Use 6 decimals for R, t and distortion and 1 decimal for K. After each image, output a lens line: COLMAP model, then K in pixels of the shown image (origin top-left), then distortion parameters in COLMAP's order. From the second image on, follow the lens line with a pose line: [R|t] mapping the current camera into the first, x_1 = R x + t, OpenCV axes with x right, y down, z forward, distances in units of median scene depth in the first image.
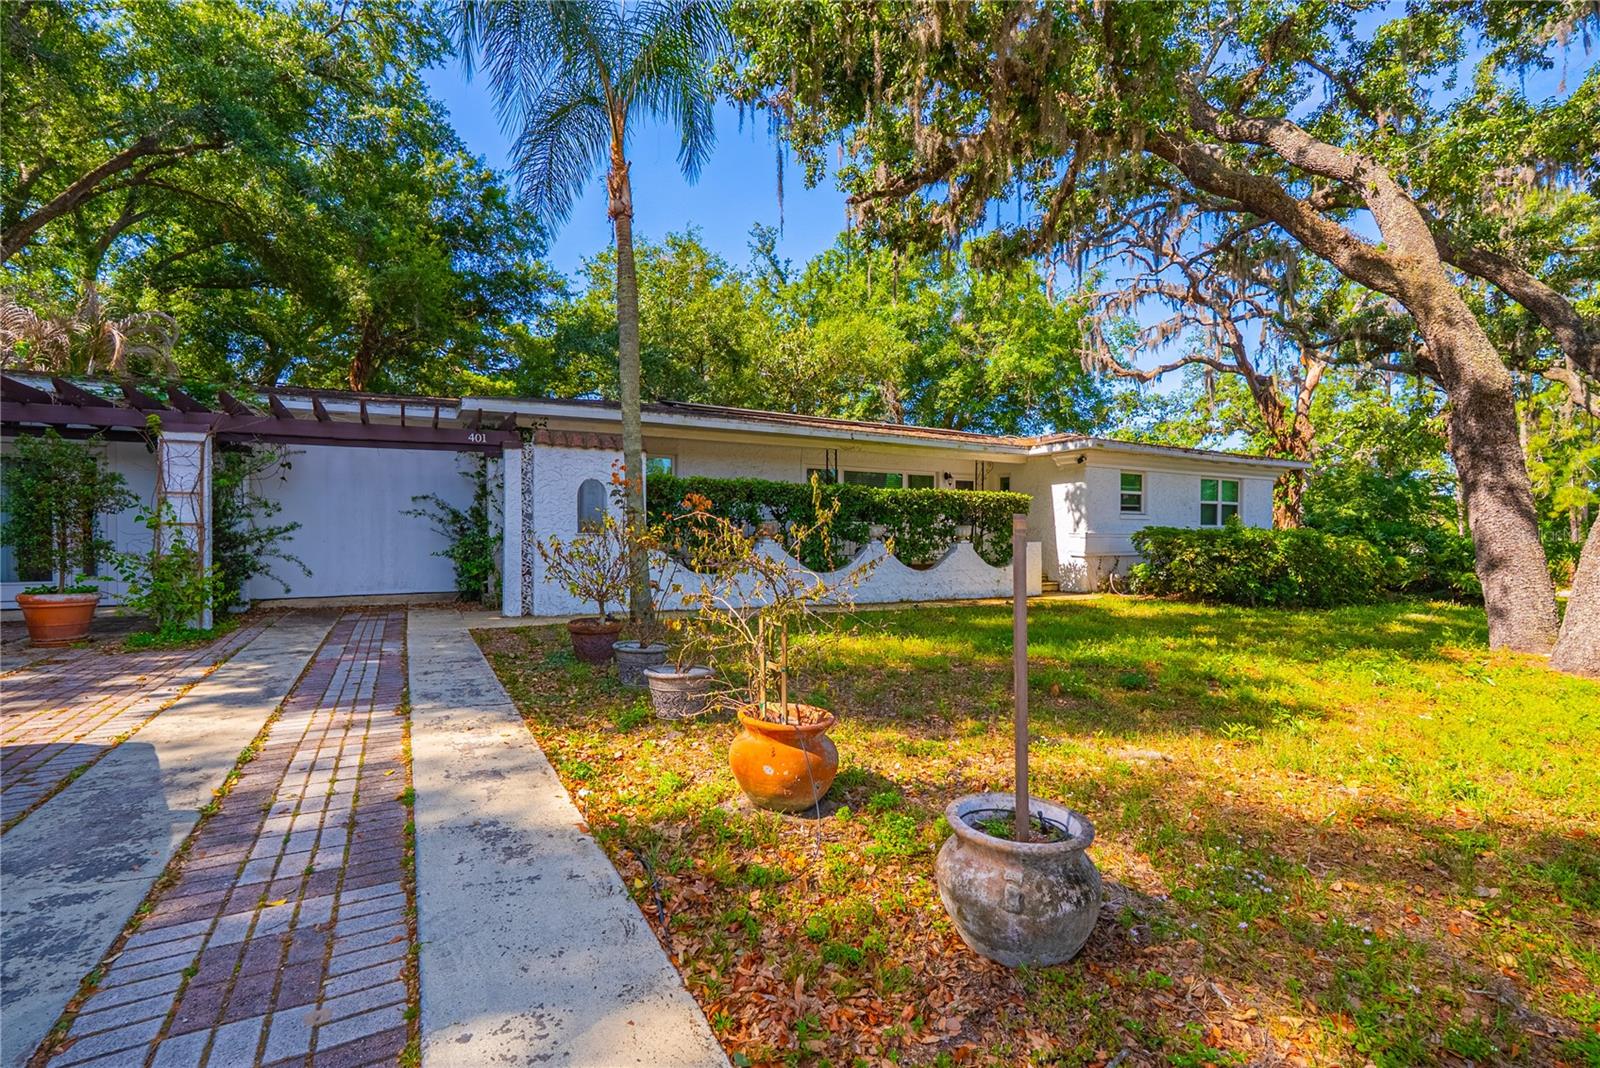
lens RADIAL K [[711.6, 0, 800.3], [0, 711.6, 533.7], [0, 0, 1]] dist [0.003179, -0.000750]
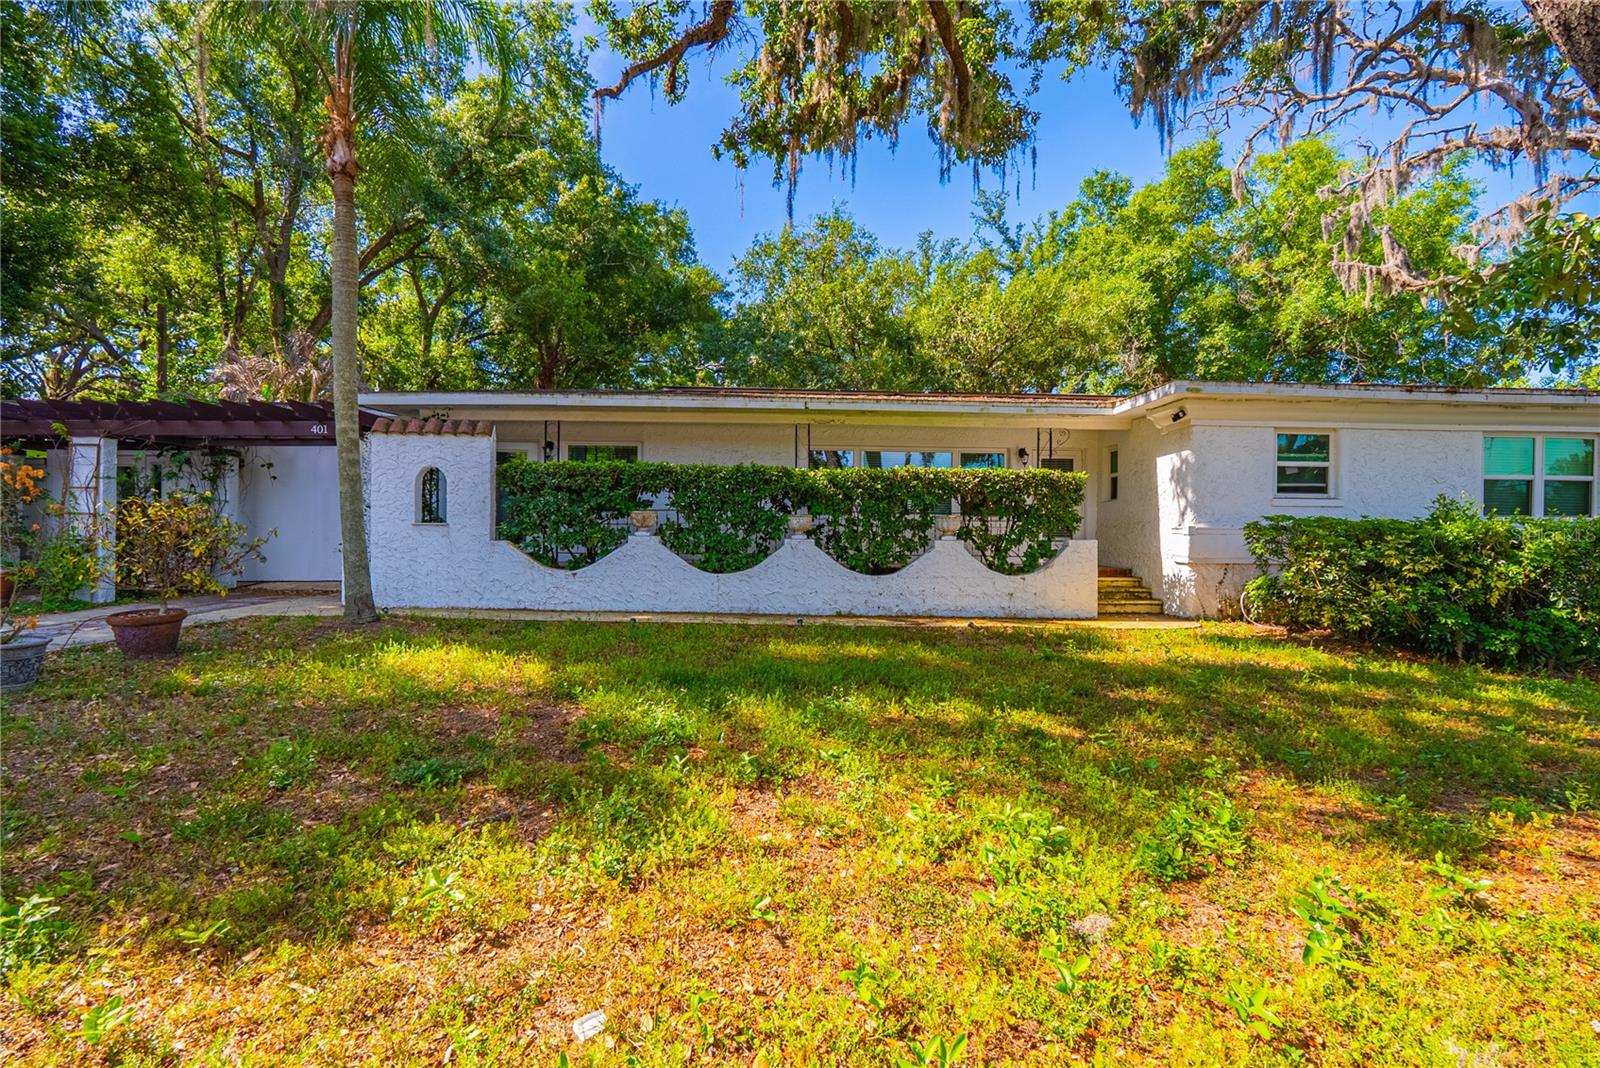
lens RADIAL K [[711.6, 0, 800.7], [0, 711.6, 532.5], [0, 0, 1]] dist [0.003179, -0.000750]
pose [[0.888376, 0.002003, -0.459112, 0.361884], [-0.005831, 0.999959, -0.006920, 0.009413], [0.459079, 0.008825, 0.888352, 0.238078]]
